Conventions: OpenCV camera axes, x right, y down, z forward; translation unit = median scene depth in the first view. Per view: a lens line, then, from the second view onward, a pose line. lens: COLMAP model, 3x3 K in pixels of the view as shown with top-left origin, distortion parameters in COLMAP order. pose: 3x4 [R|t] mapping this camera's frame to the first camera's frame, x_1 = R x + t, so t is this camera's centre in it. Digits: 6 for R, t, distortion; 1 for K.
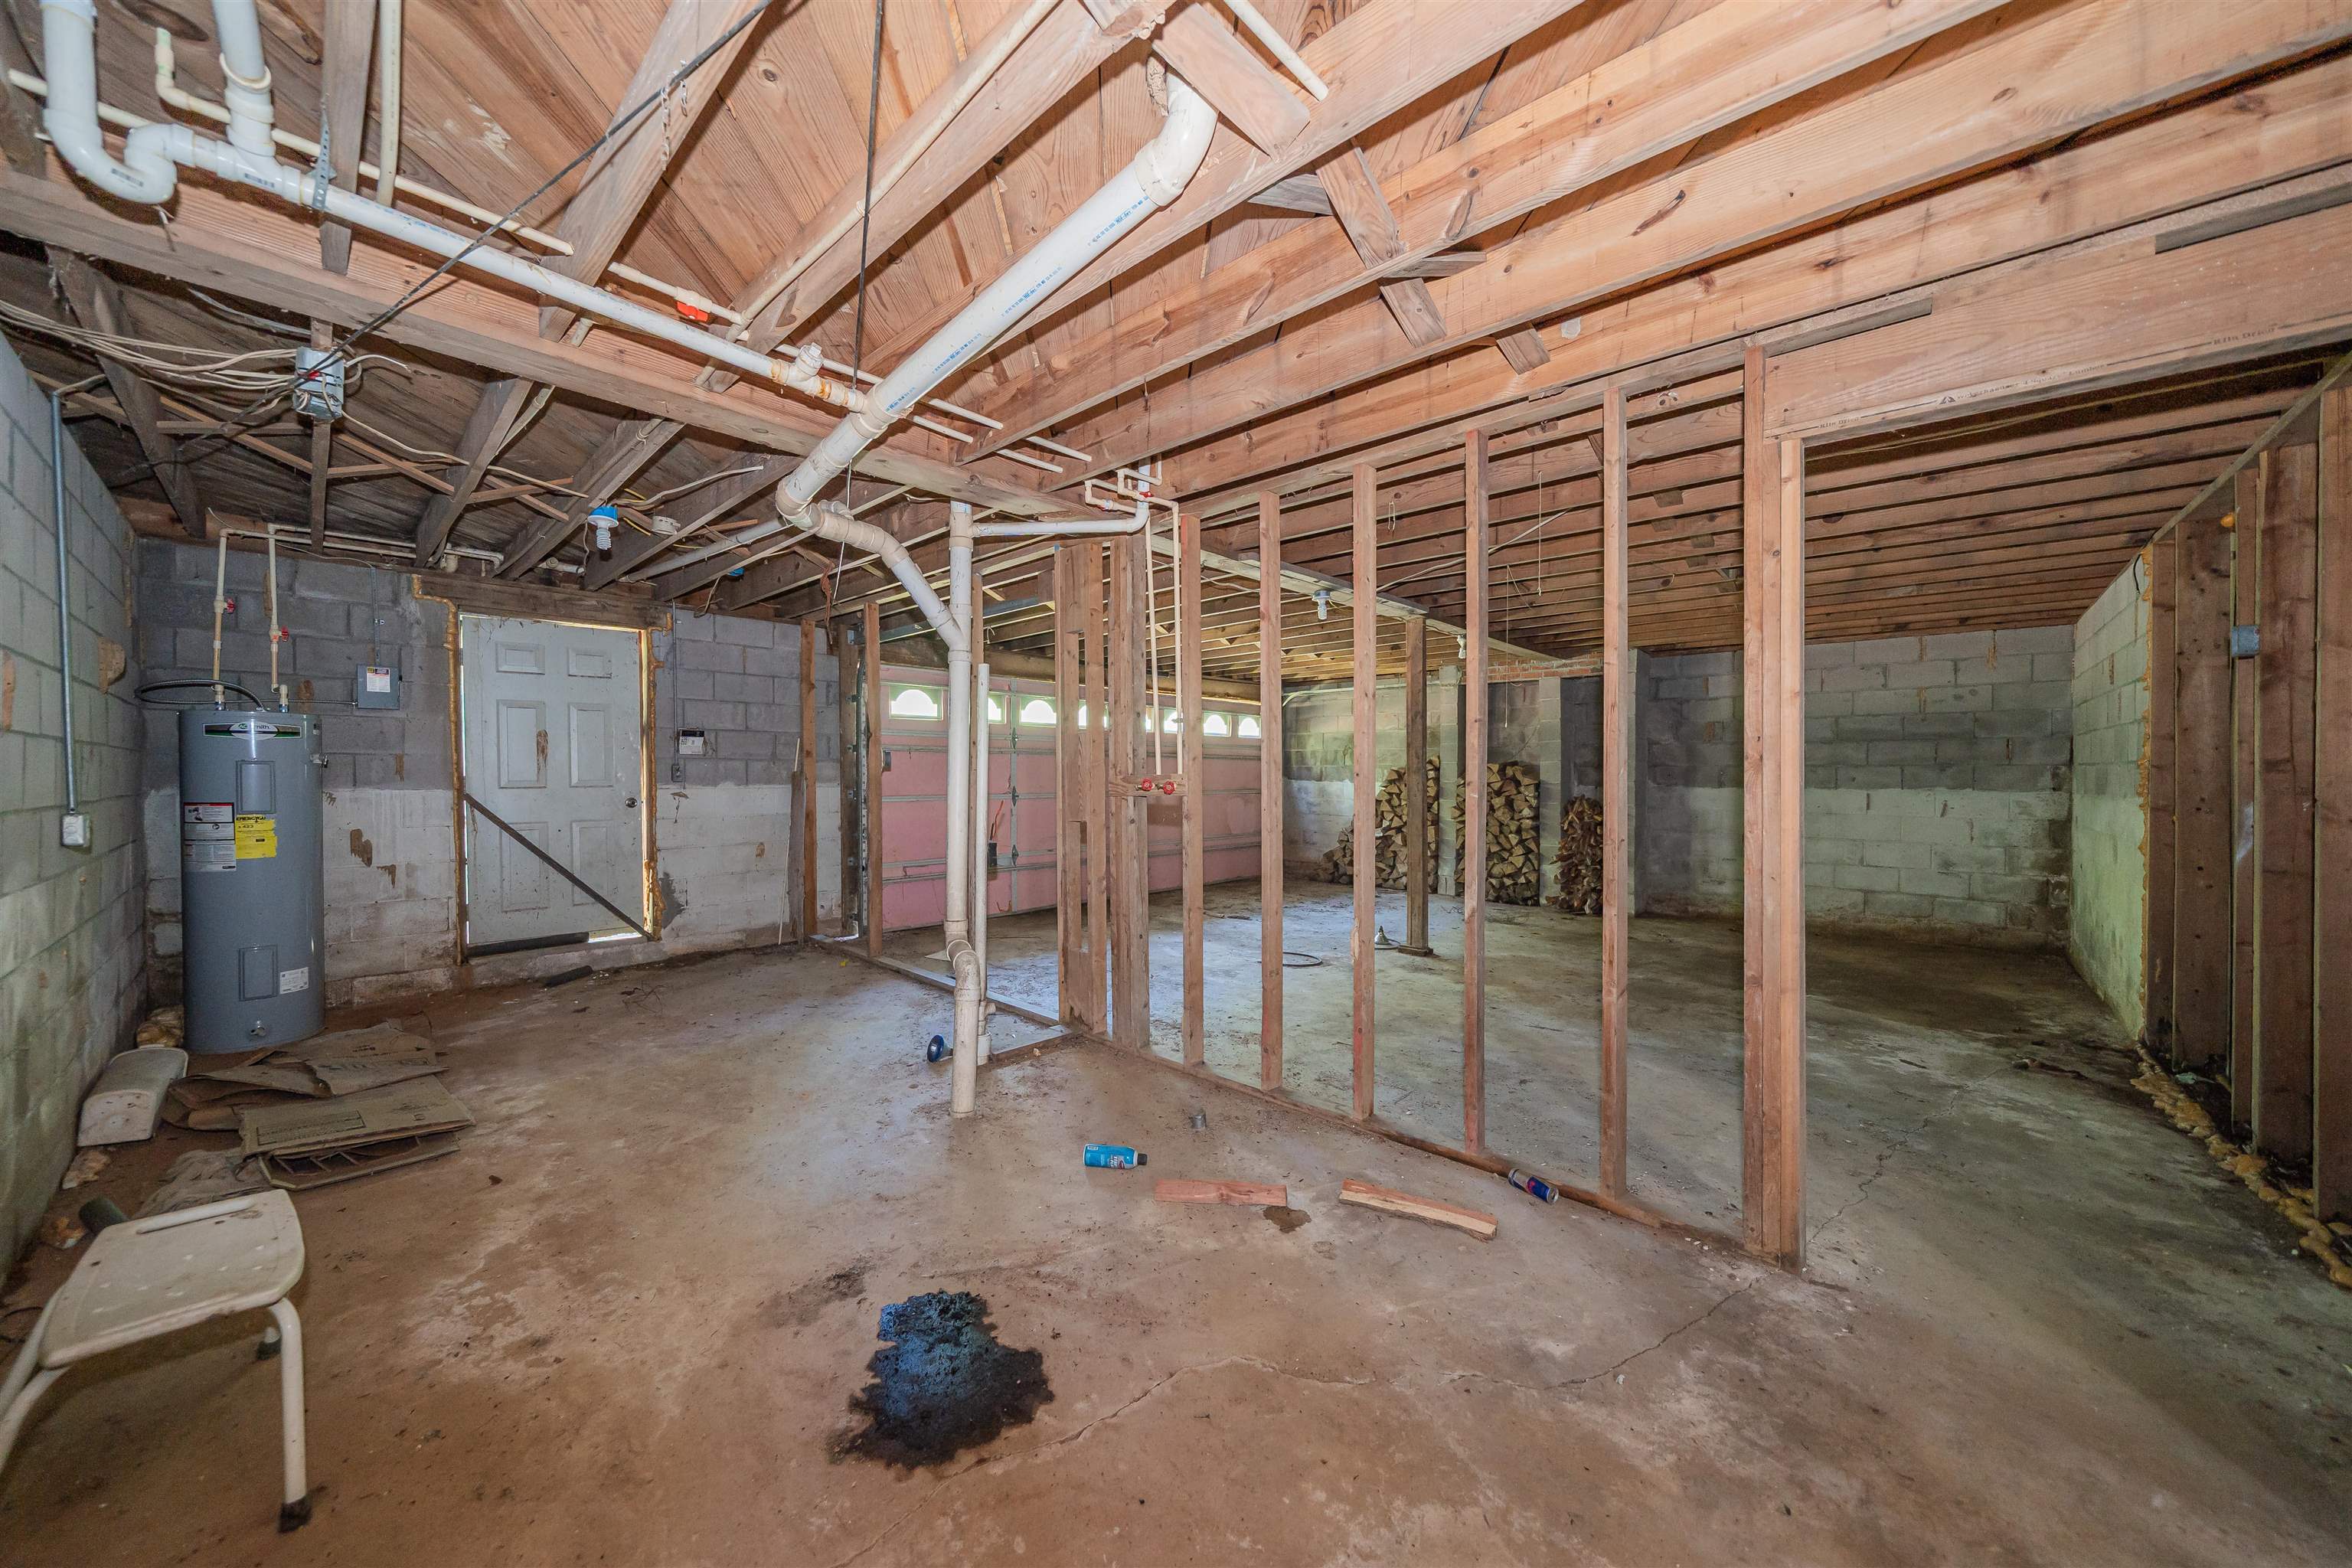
lens RADIAL K [[833.2, 0, 1153.8], [0, 833.2, 778.5], [0, 0, 1]] dist [-0.009434, 0.000075]
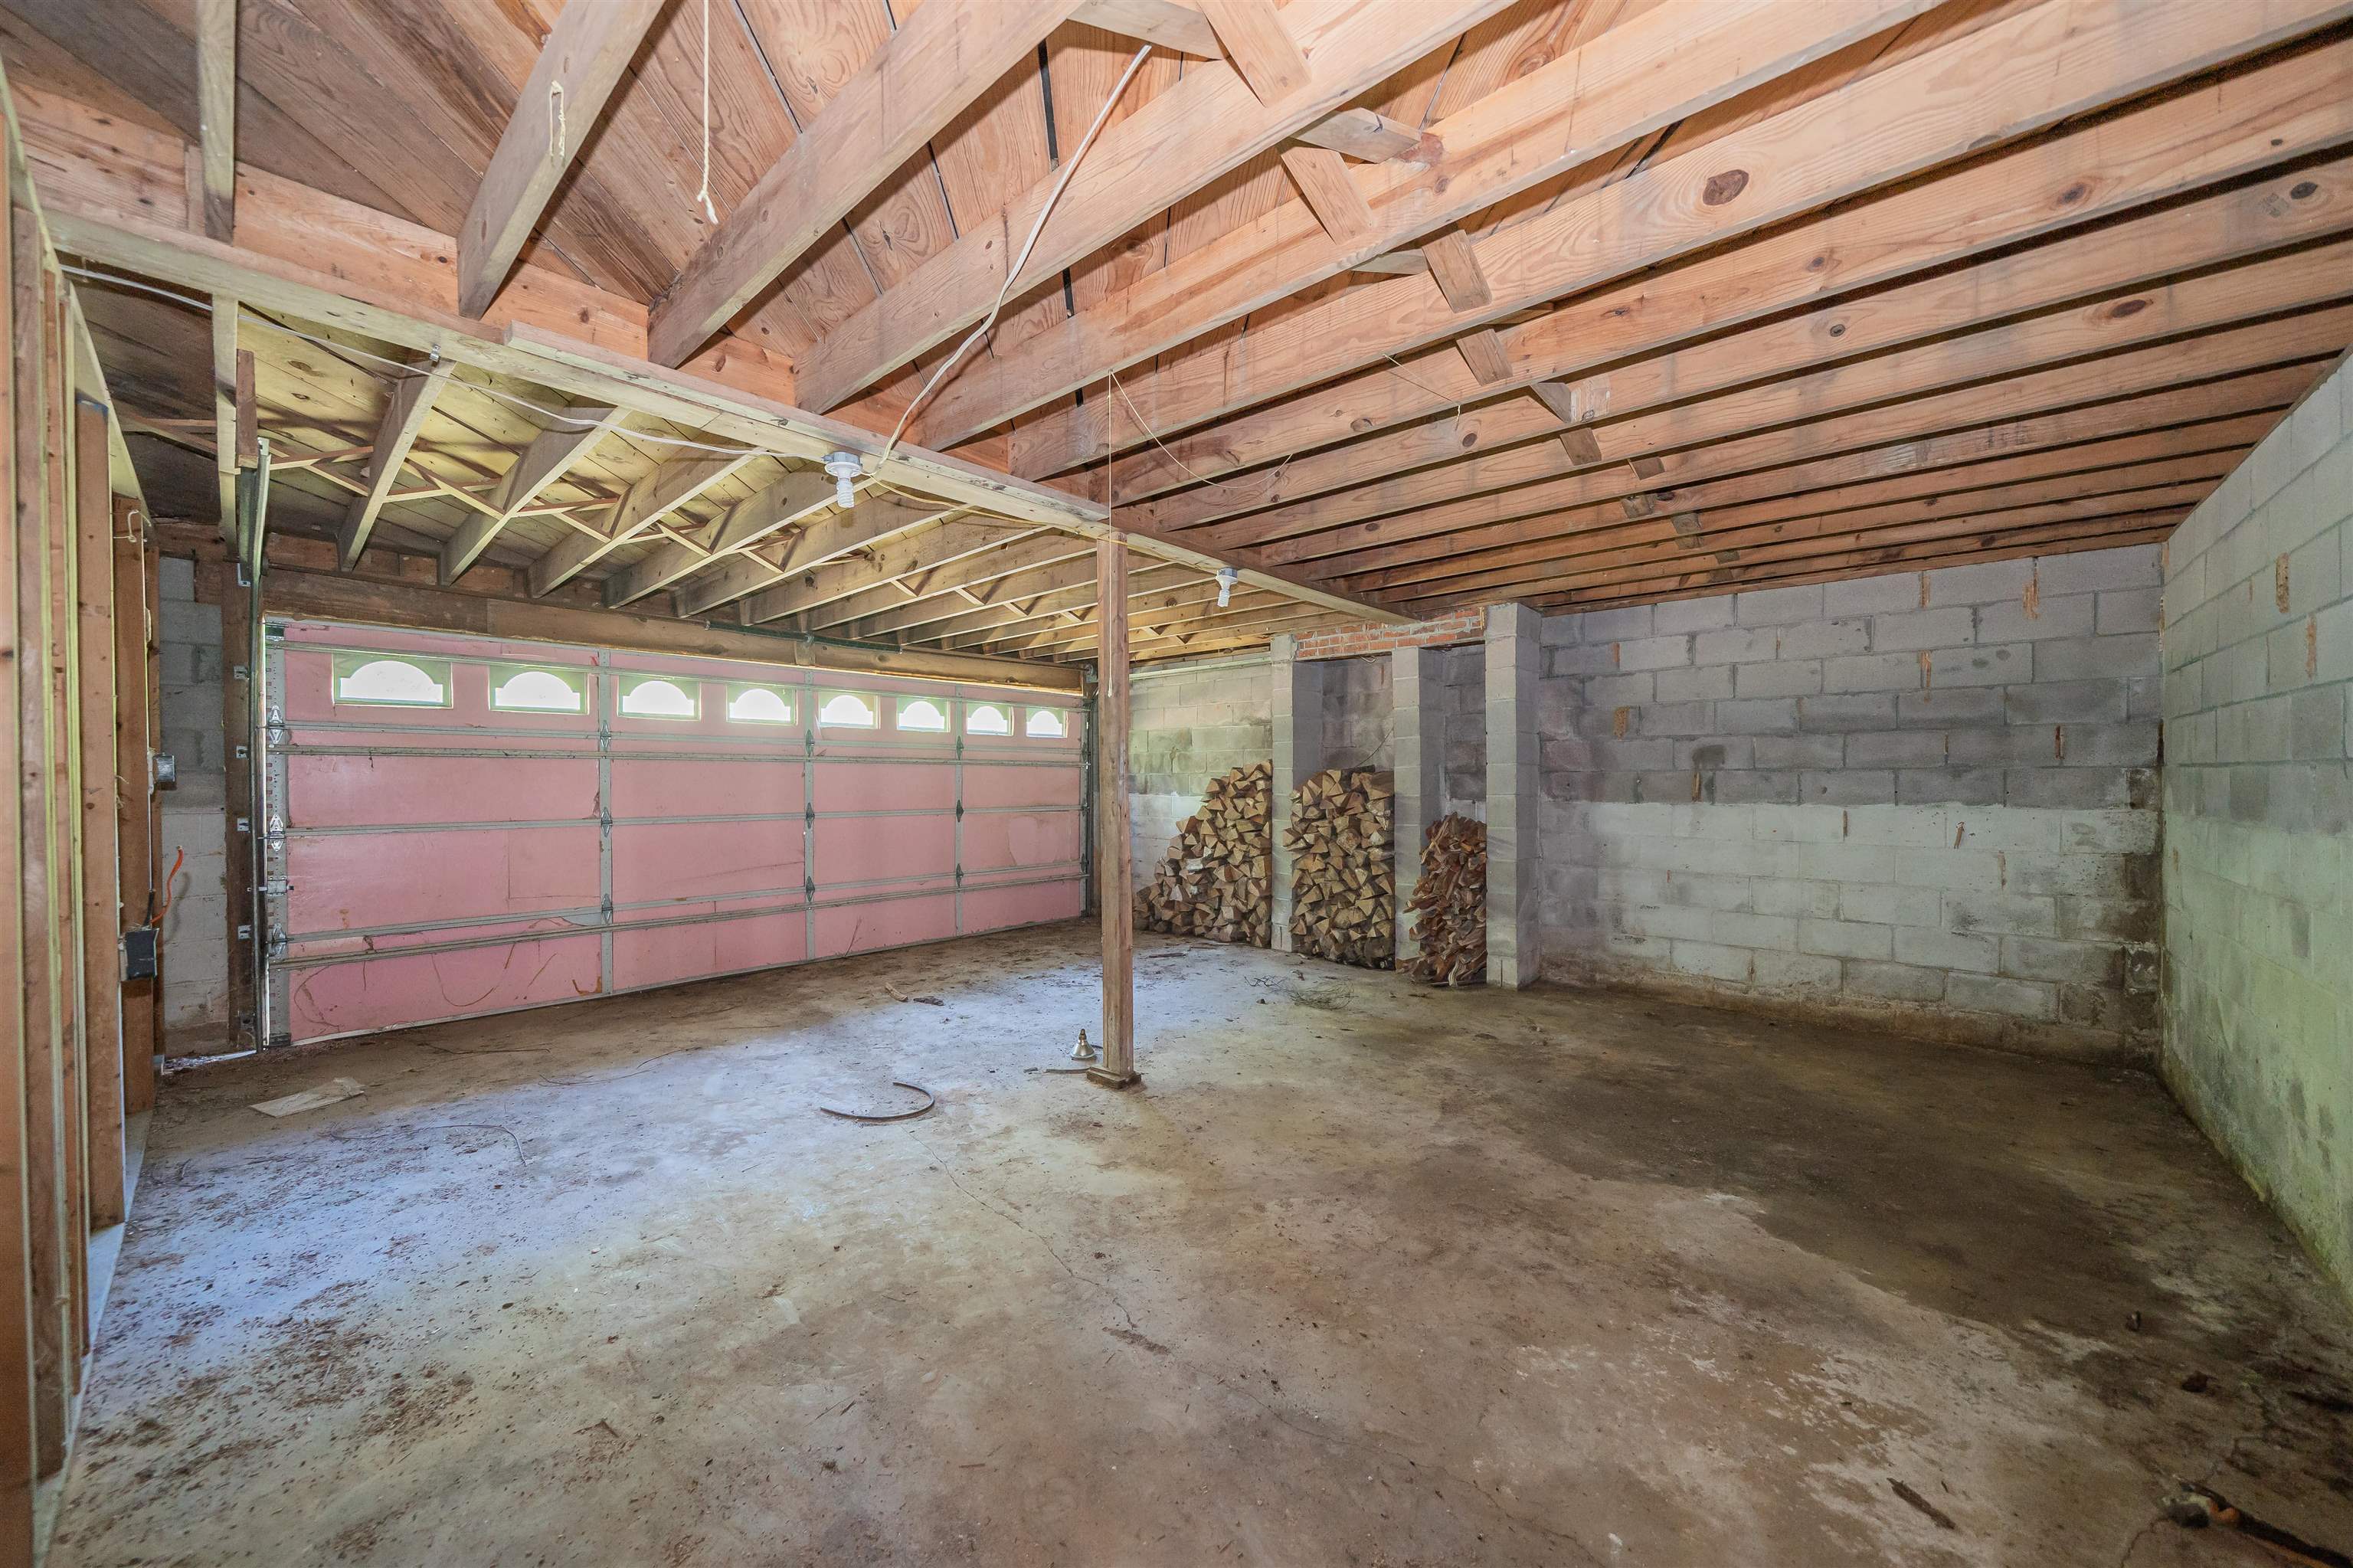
lens RADIAL K [[833.6, 0, 1178.8], [0, 833.6, 783.3], [0, 0, 1]] dist [-0.009434, 0.000075]
pose [[0.999778, -0.006094, 0.020161, 0.285871], [0.006182, 0.999972, -0.004273, -0.004474], [-0.020135, 0.004397, 0.999788, 0.314032]]
